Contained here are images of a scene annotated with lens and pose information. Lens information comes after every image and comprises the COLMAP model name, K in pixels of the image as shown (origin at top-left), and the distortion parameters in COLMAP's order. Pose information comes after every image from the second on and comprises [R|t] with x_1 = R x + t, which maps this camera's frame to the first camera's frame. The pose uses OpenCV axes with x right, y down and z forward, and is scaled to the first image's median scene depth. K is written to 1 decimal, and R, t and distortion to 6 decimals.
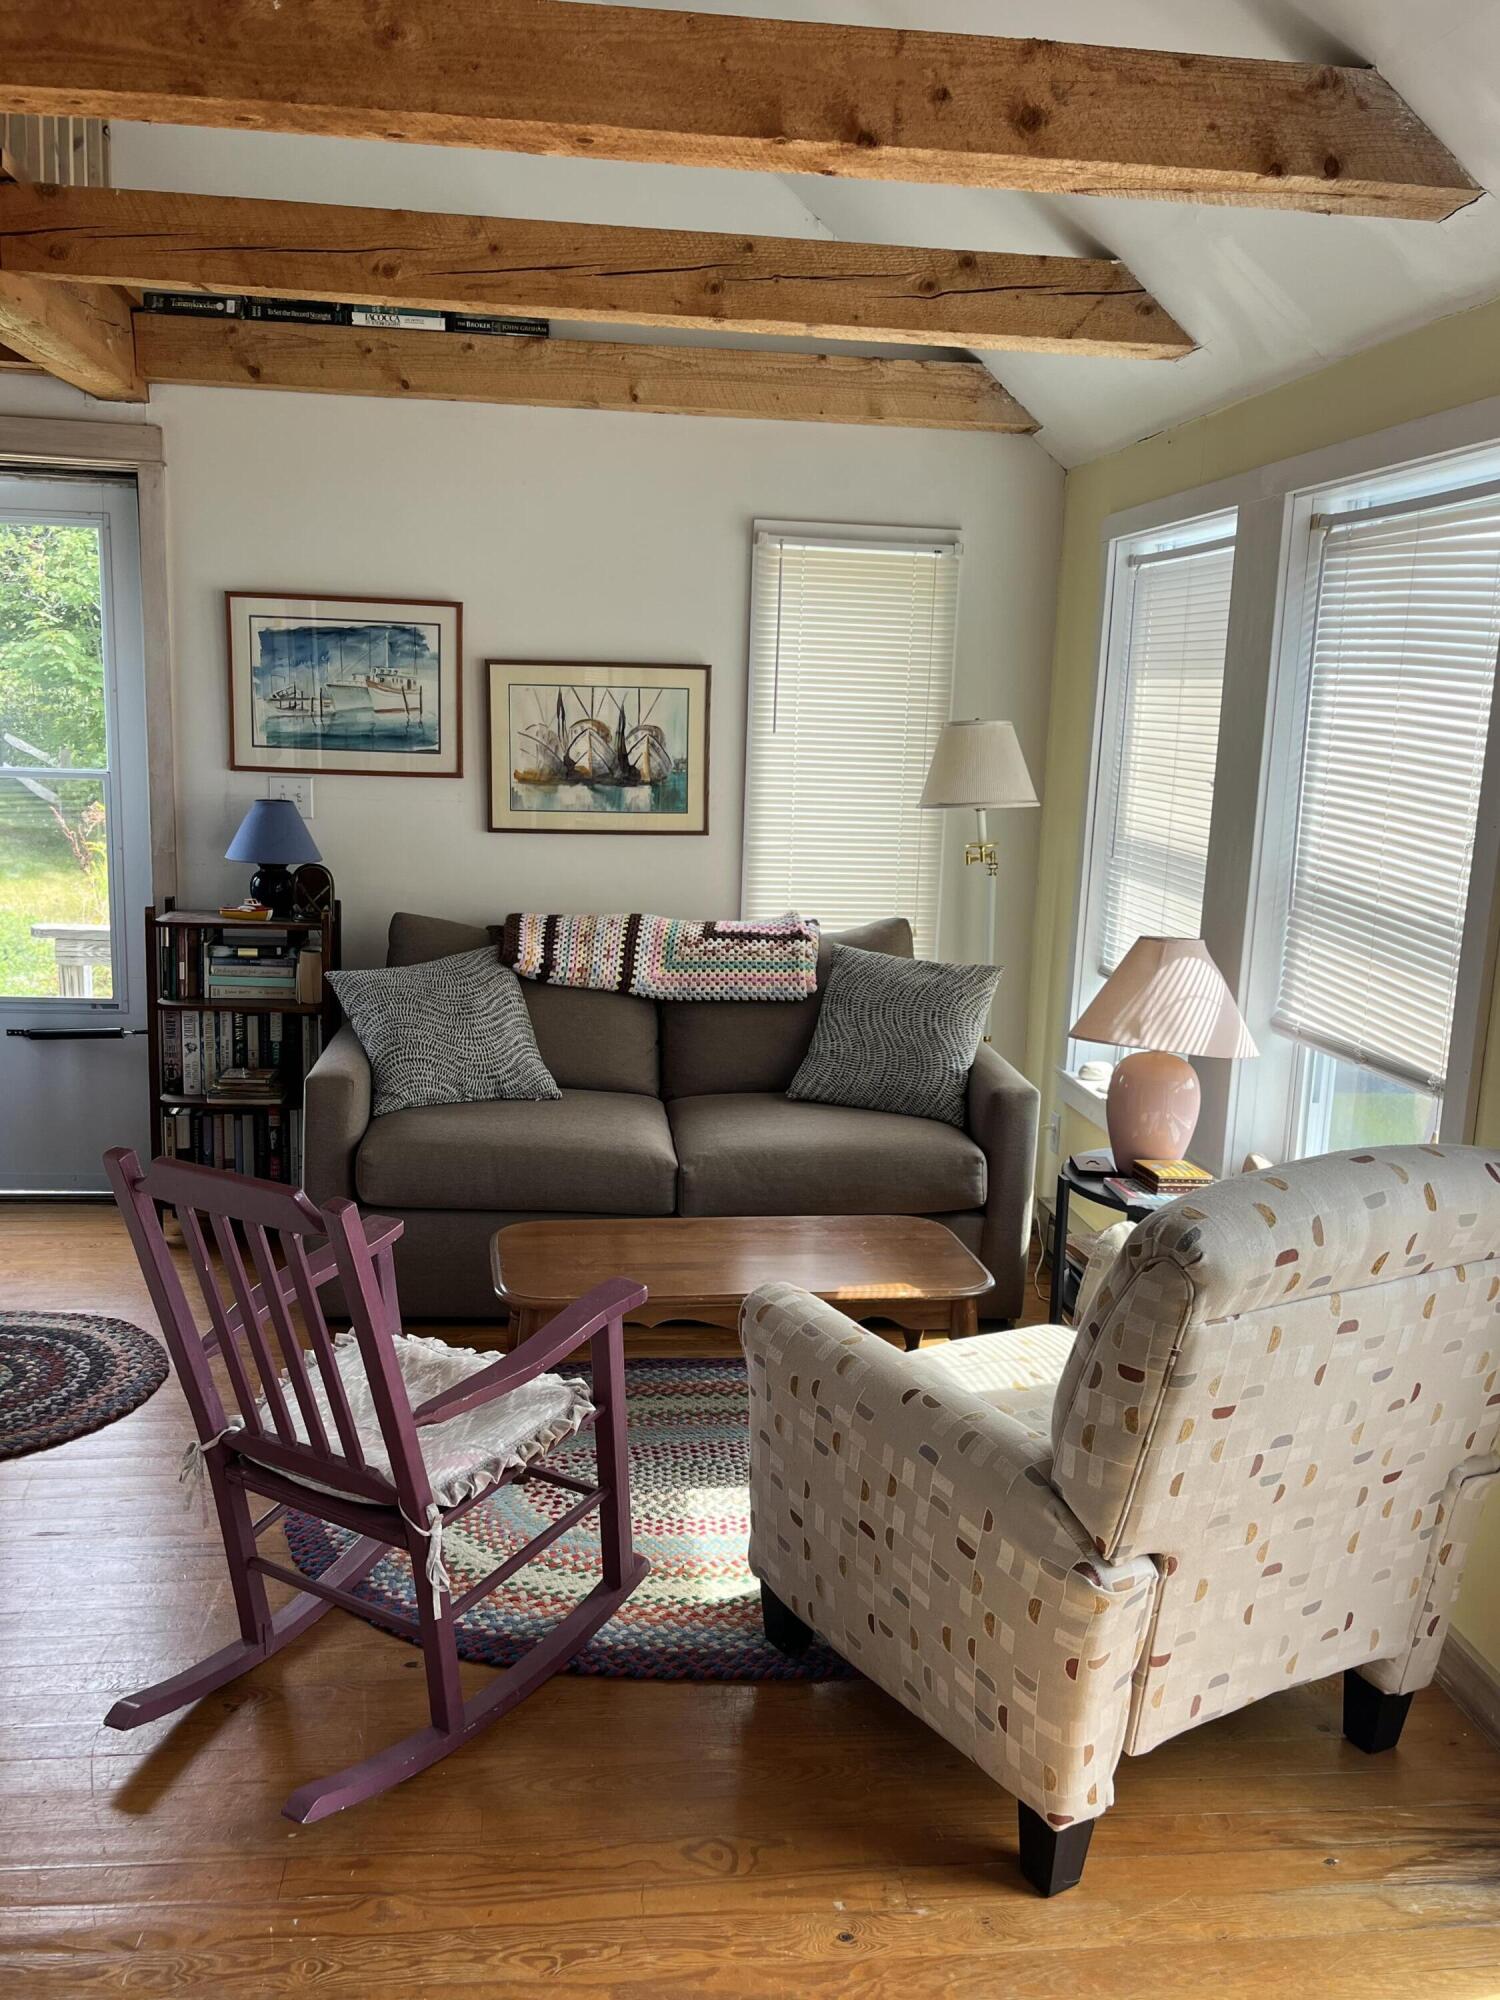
lens RADIAL K [[1658.2, 0, 750.0], [0, 1658.2, 1000.0], [0, 0, 1]] dist [0.060312, -0.074420]
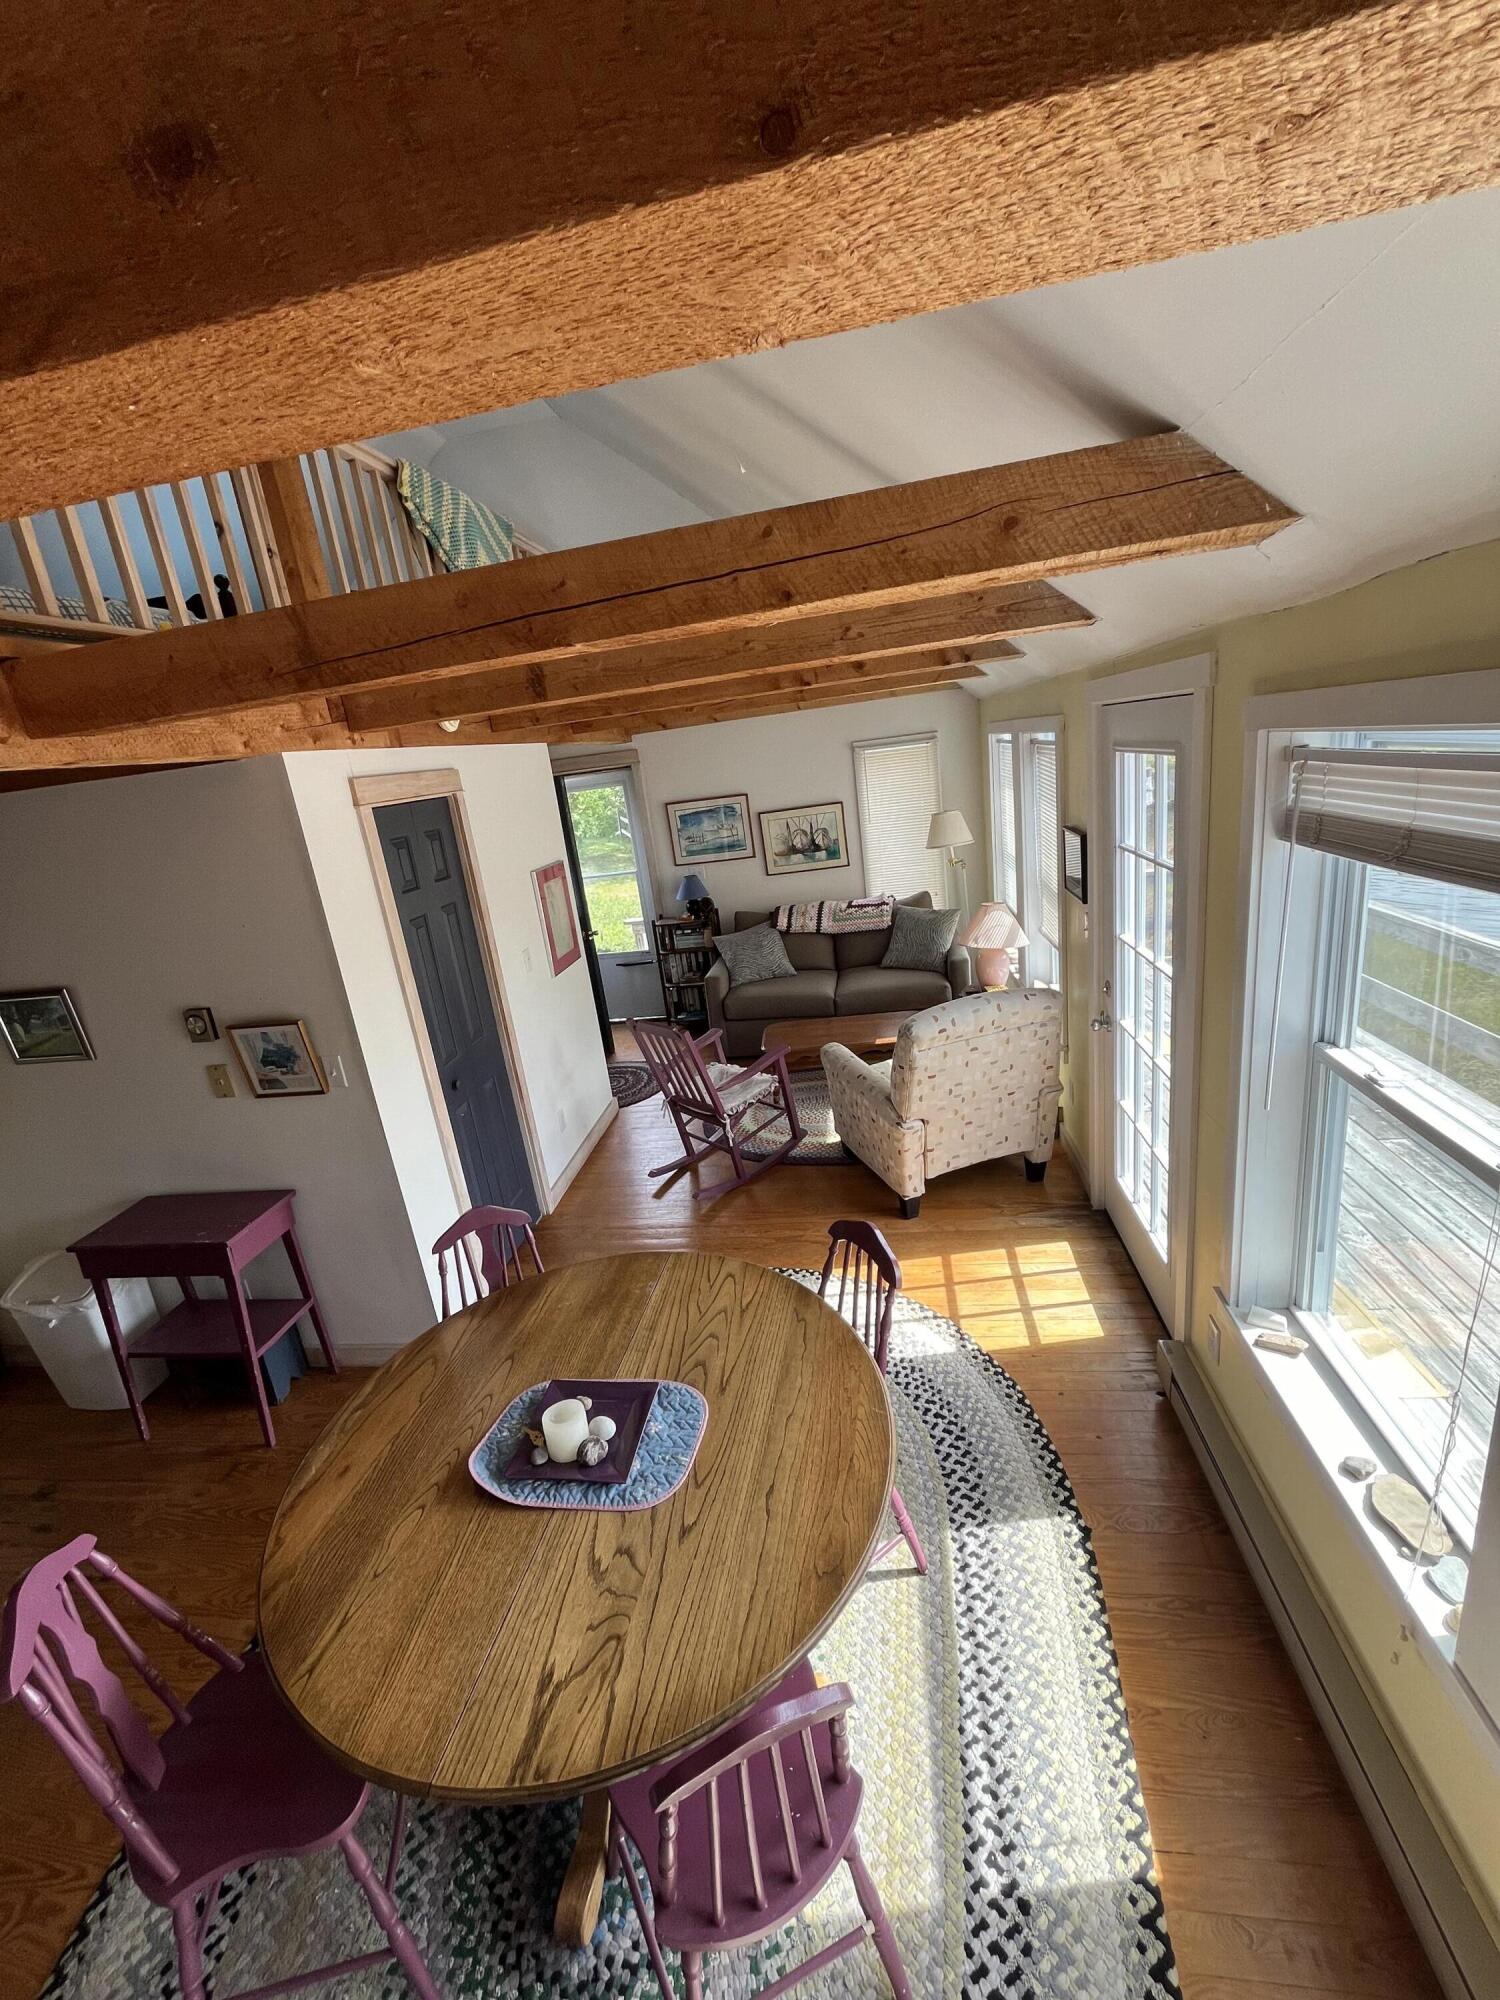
lens RADIAL K [[788.3, 0, 745.9], [0, 788.3, 975.4], [0, 0, 1]] dist [0.000245, 0.000010]
pose [[0.953989, -0.085238, -0.287470, 0.178916], [0.113750, 0.989956, 0.083954, -0.058879], [0.277427, -0.112791, 0.954103, -0.266624]]
